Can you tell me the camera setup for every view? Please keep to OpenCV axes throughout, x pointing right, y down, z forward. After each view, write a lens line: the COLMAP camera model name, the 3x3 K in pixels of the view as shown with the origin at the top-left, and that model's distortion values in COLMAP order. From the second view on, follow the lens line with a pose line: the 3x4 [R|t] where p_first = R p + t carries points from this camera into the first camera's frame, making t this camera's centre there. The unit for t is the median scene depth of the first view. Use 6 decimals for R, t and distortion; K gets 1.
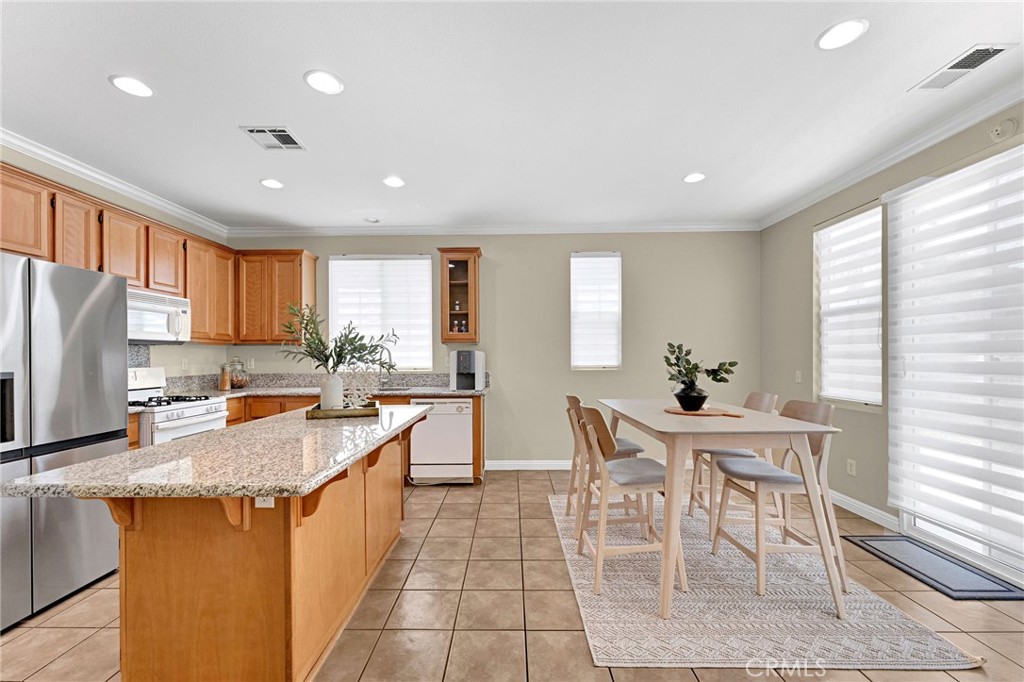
lens RADIAL K [[410.2, 0, 511.4], [0, 410.2, 355.1], [0, 0, 1]] dist [-0.000753, -0.000177]
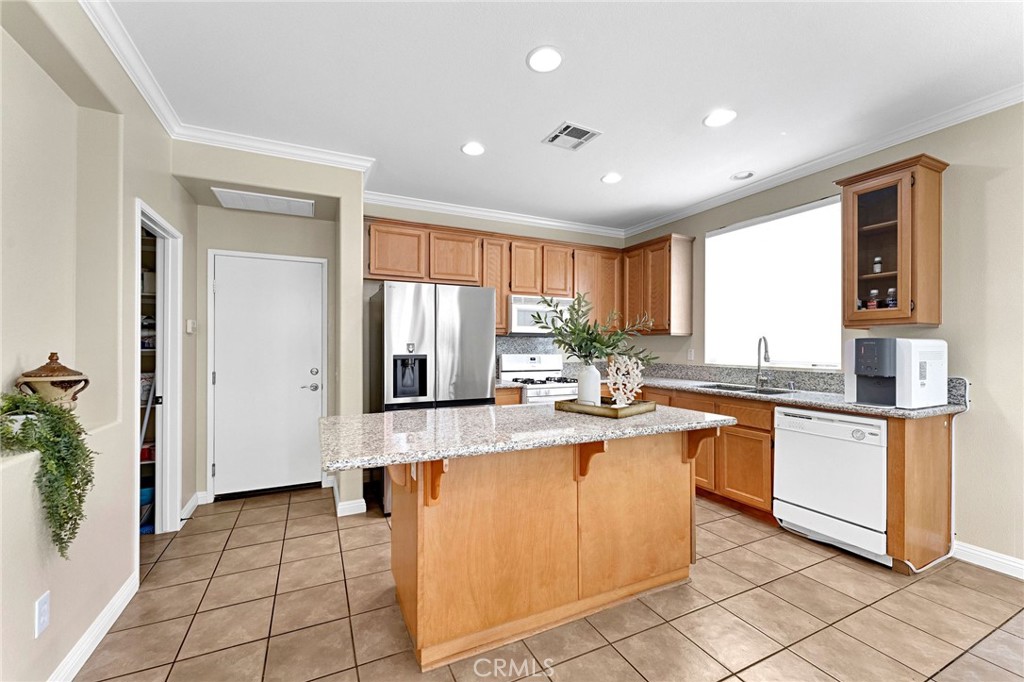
lens RADIAL K [[410.5, 0, 509.0], [0, 410.5, 345.3], [0, 0, 1]] dist [0.000972, 0.000148]
pose [[0.437488, 0.003626, -0.899217, 0.194444], [-0.002923, 0.999992, 0.002610, -0.000902], [0.899220, 0.001487, 0.437495, 0.263814]]
